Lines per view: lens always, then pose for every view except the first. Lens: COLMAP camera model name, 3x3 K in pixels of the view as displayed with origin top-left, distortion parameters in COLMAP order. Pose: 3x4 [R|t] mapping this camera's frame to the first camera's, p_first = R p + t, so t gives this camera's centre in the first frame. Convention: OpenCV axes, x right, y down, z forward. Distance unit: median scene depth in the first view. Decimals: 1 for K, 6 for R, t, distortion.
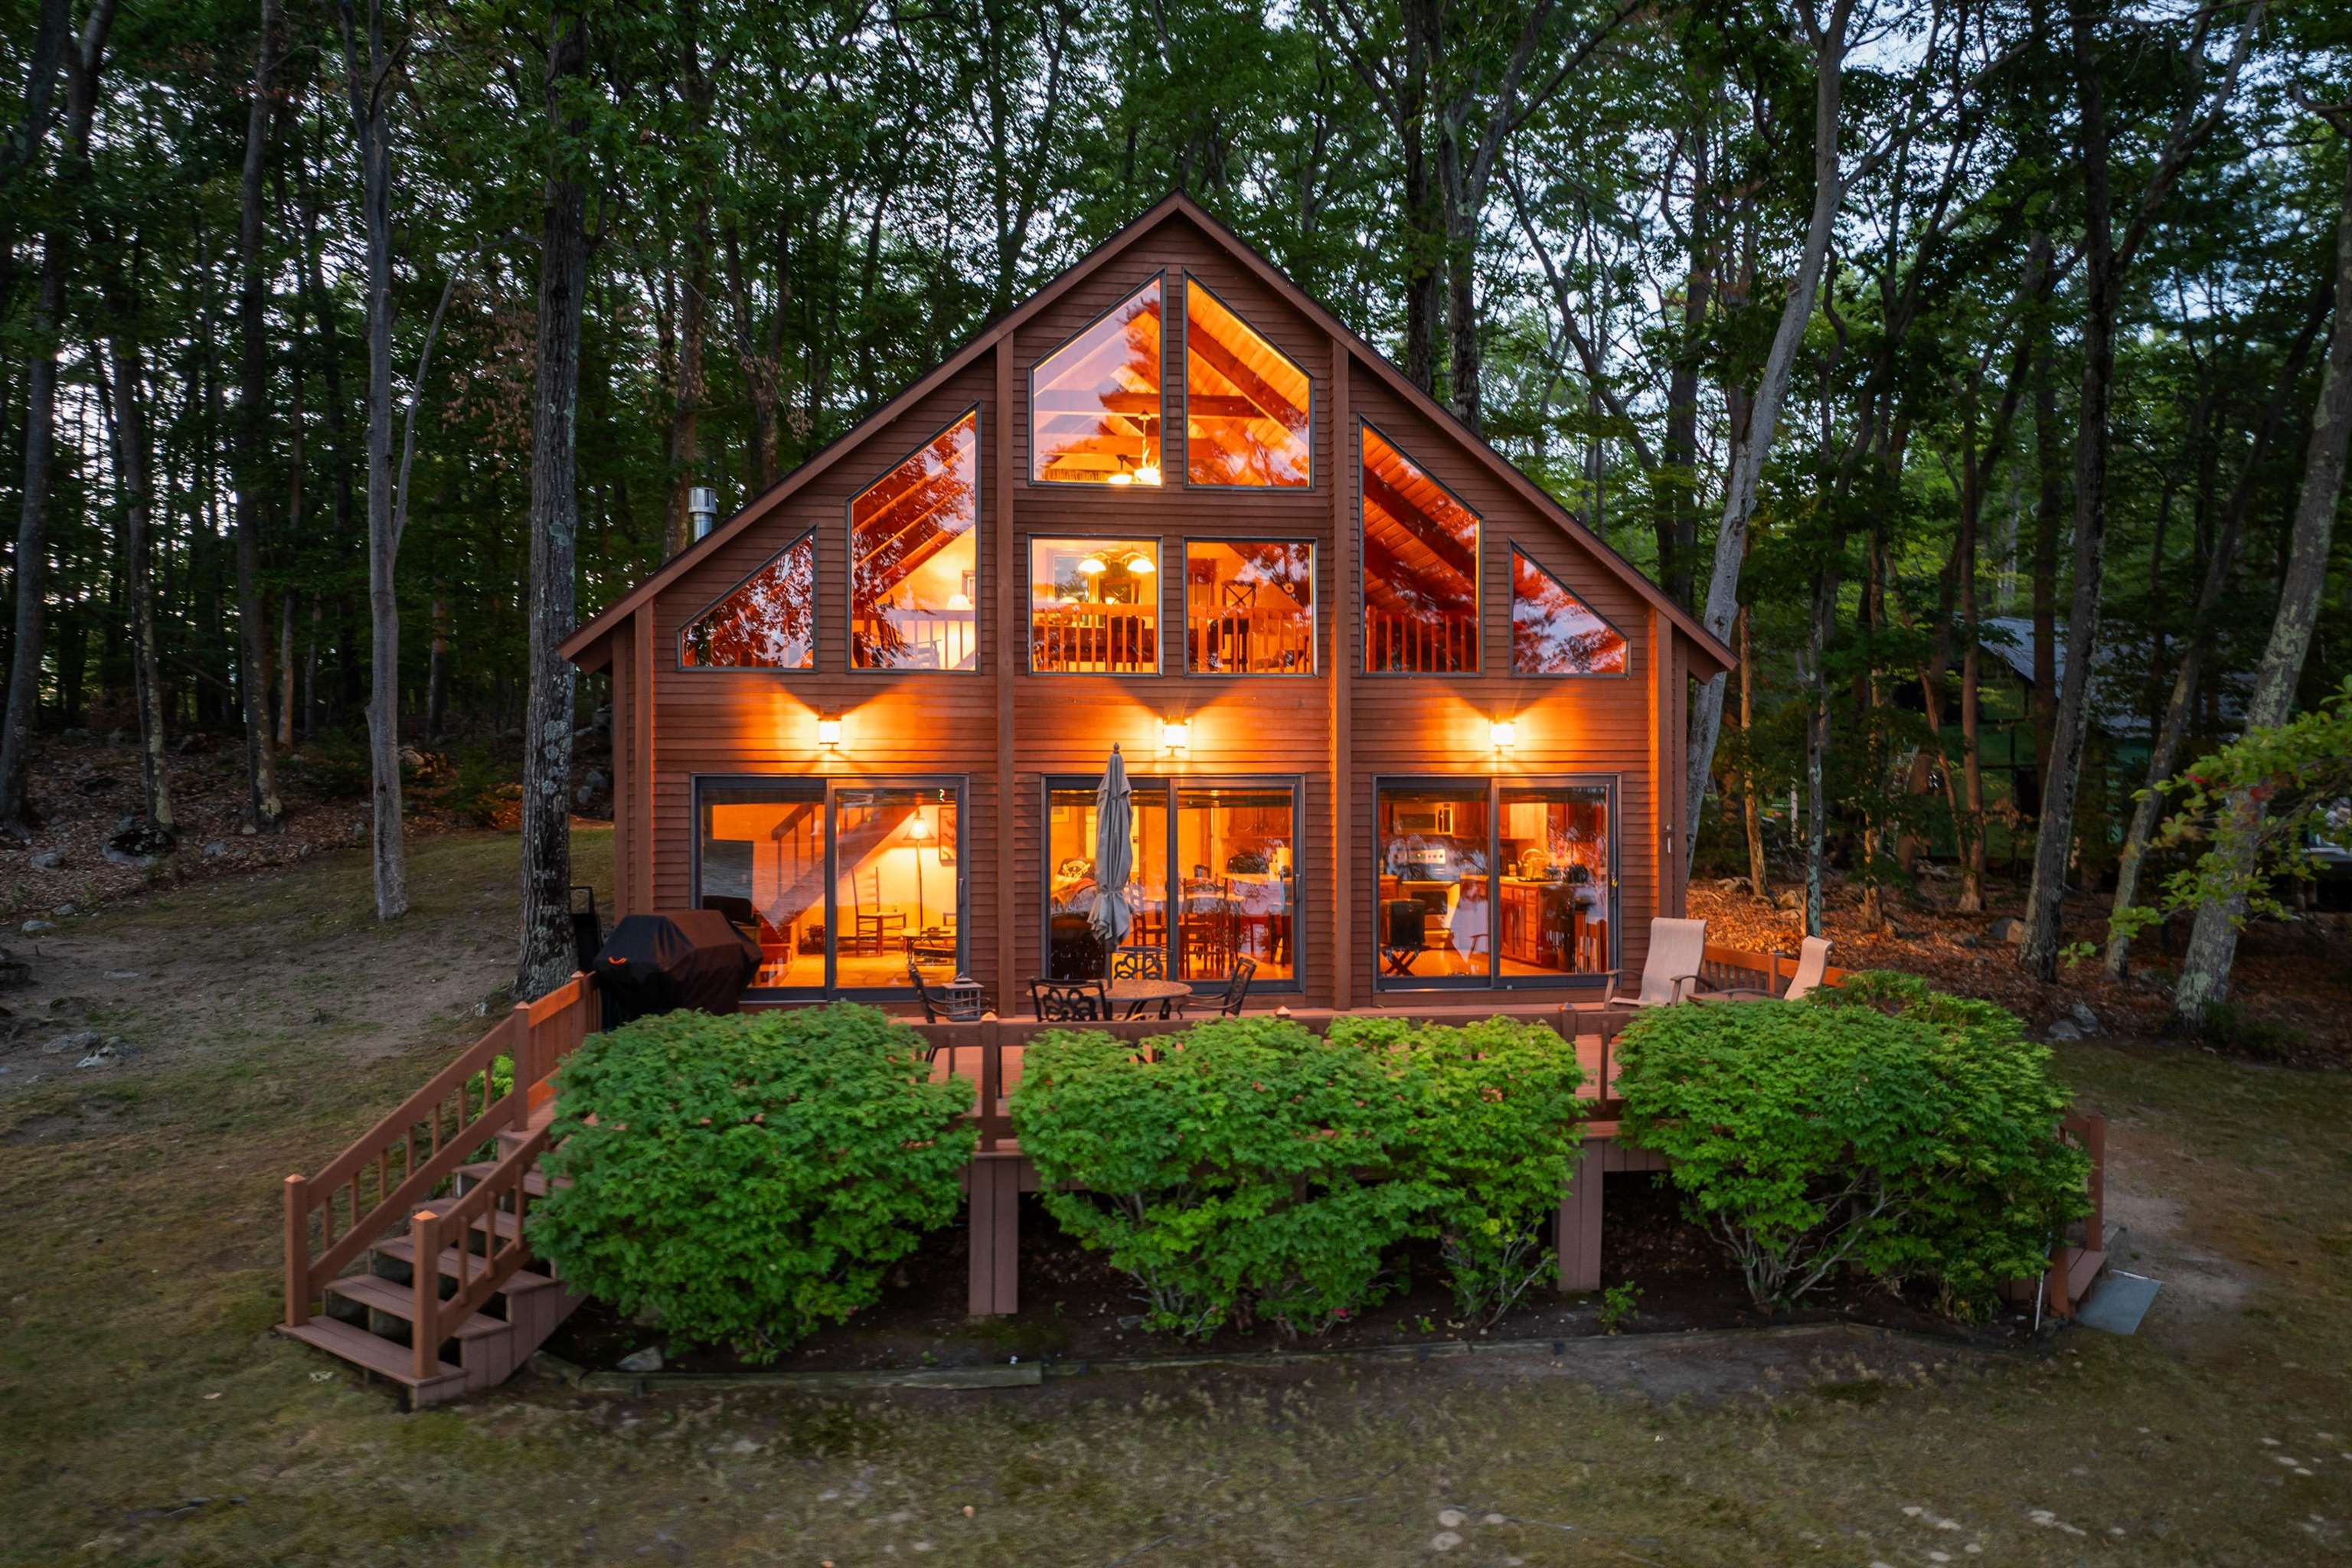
lens RADIAL K [[1703.7, 0, 1135.6], [0, 1703.7, 778.0], [0, 0, 1]] dist [-0.034472, -0.004626]
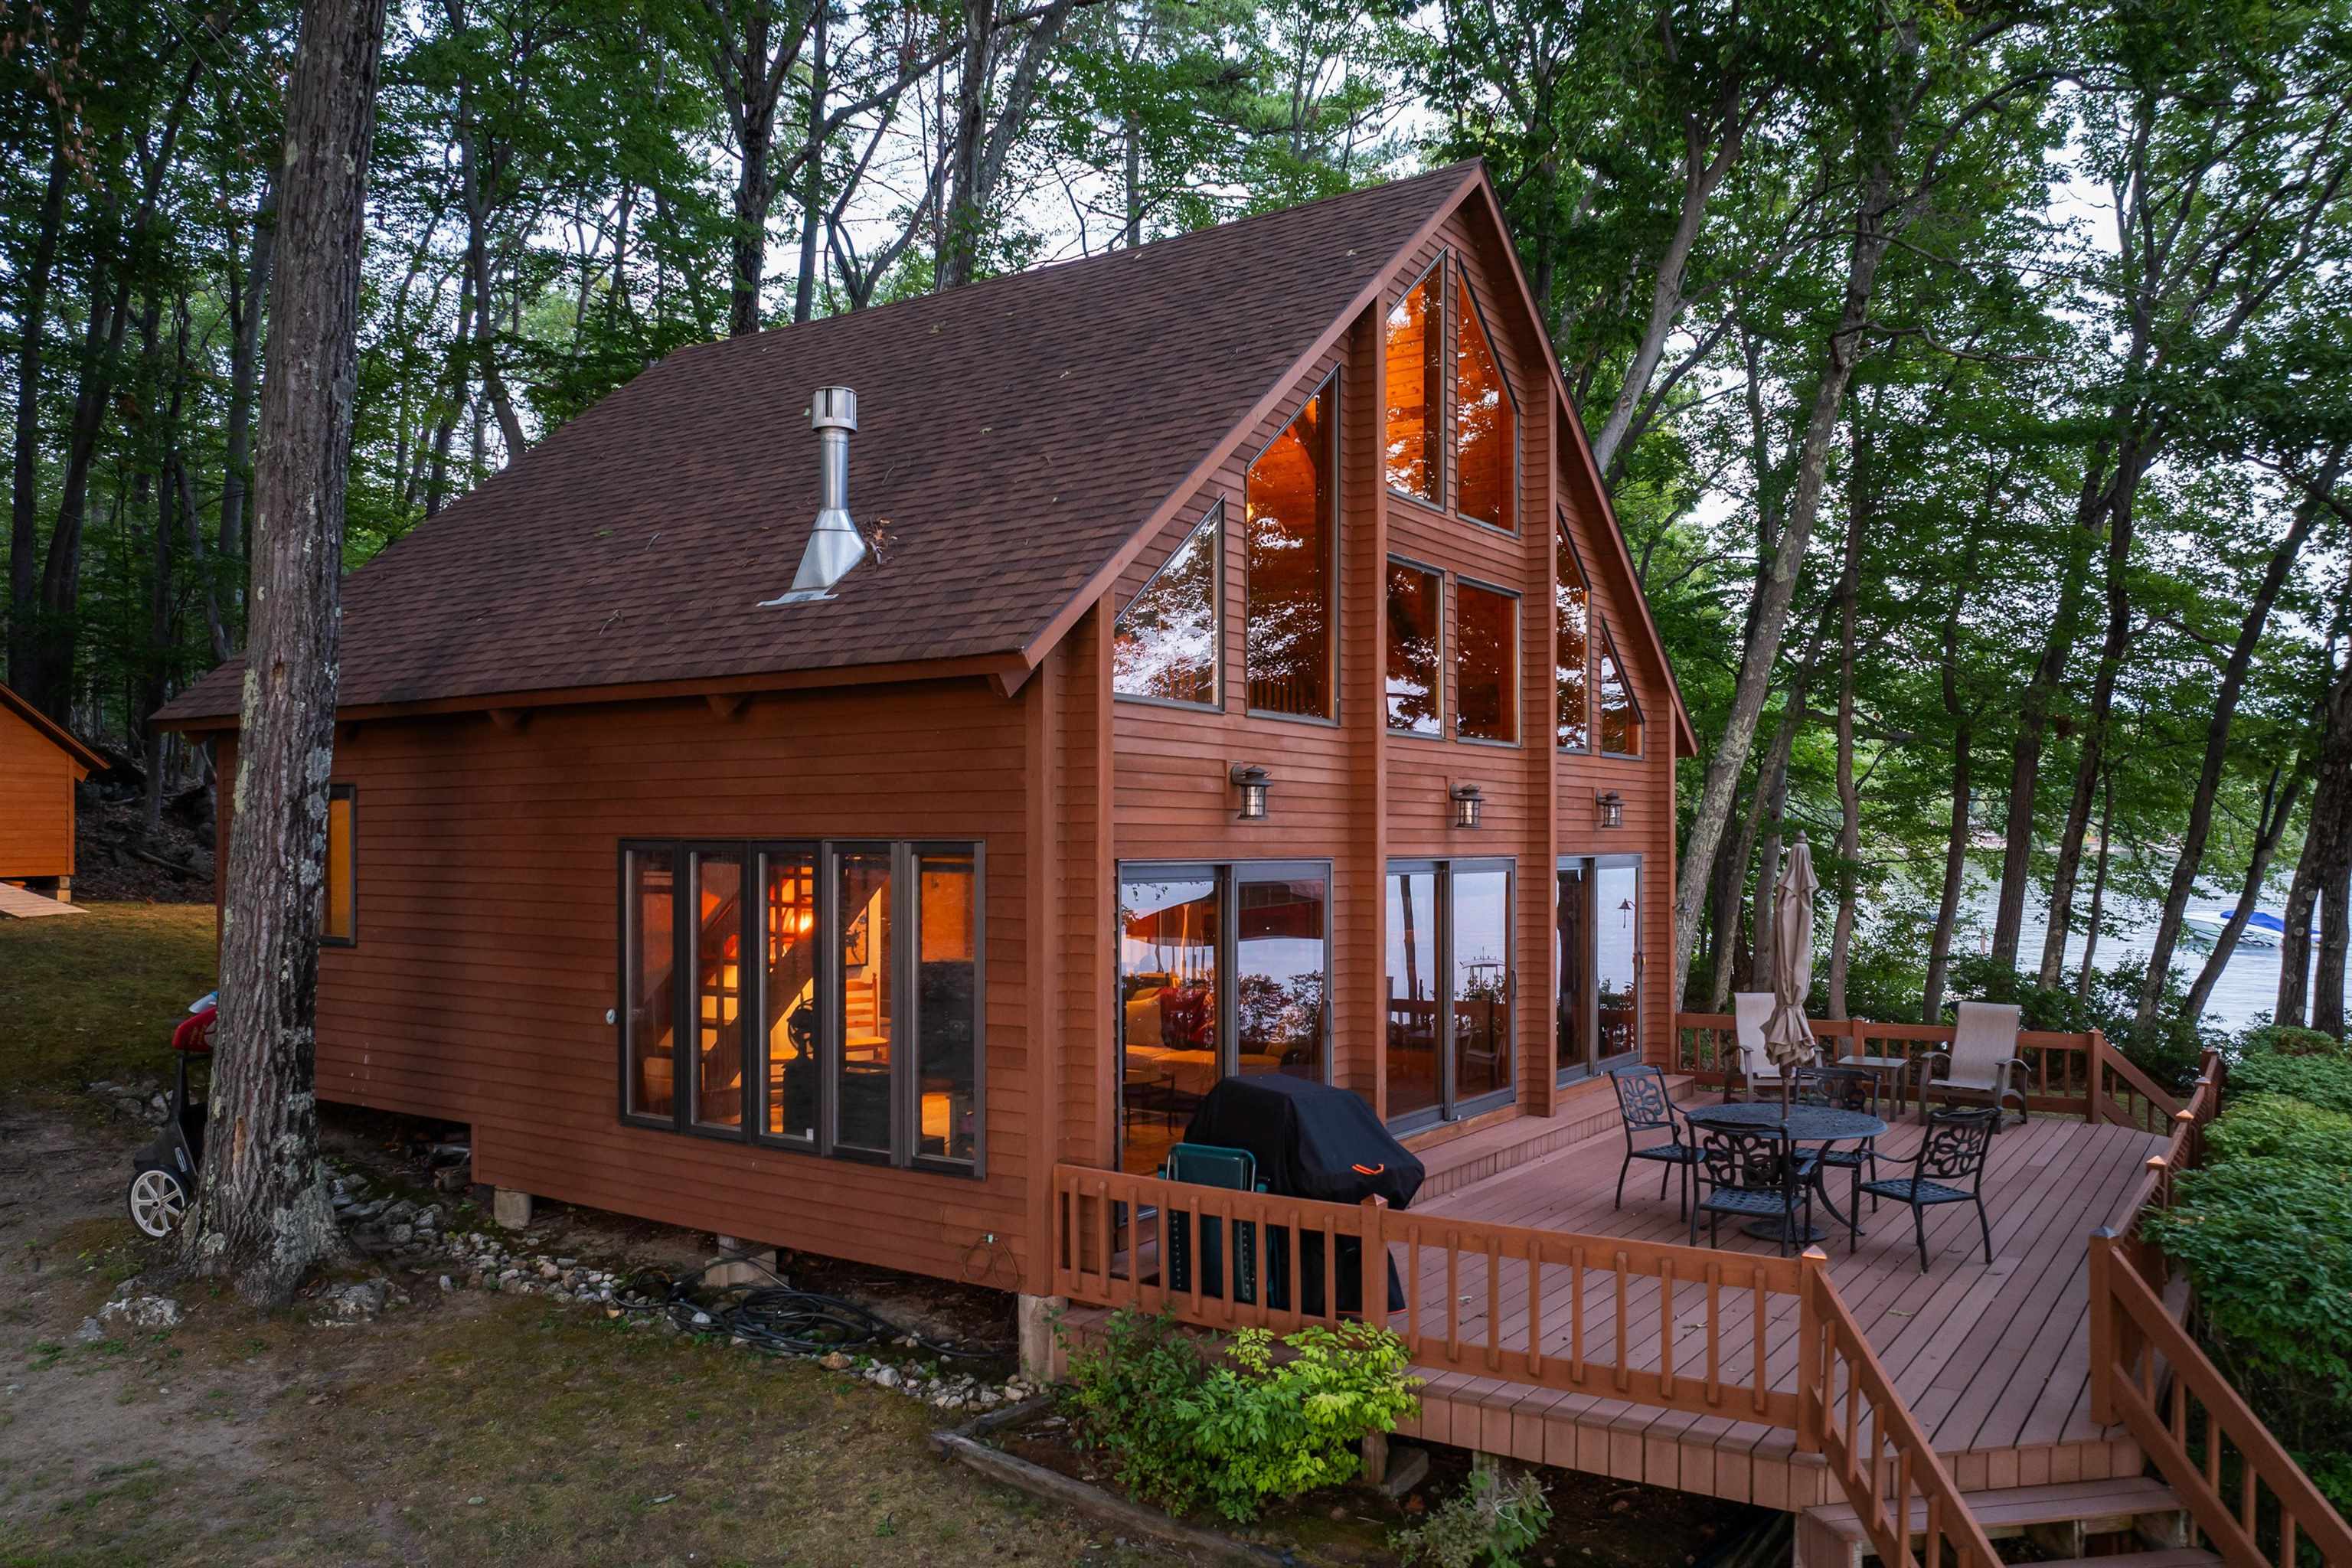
lens RADIAL K [[1736.0, 0, 1174.6], [0, 1736.0, 846.1], [0, 0, 1]] dist [-0.037927, -0.002598]
pose [[0.661522, 0.000902, 0.749925, -1.147482], [-0.017413, 0.999748, 0.014158, -0.030074], [-0.749723, -0.022425, 0.661371, 0.883841]]
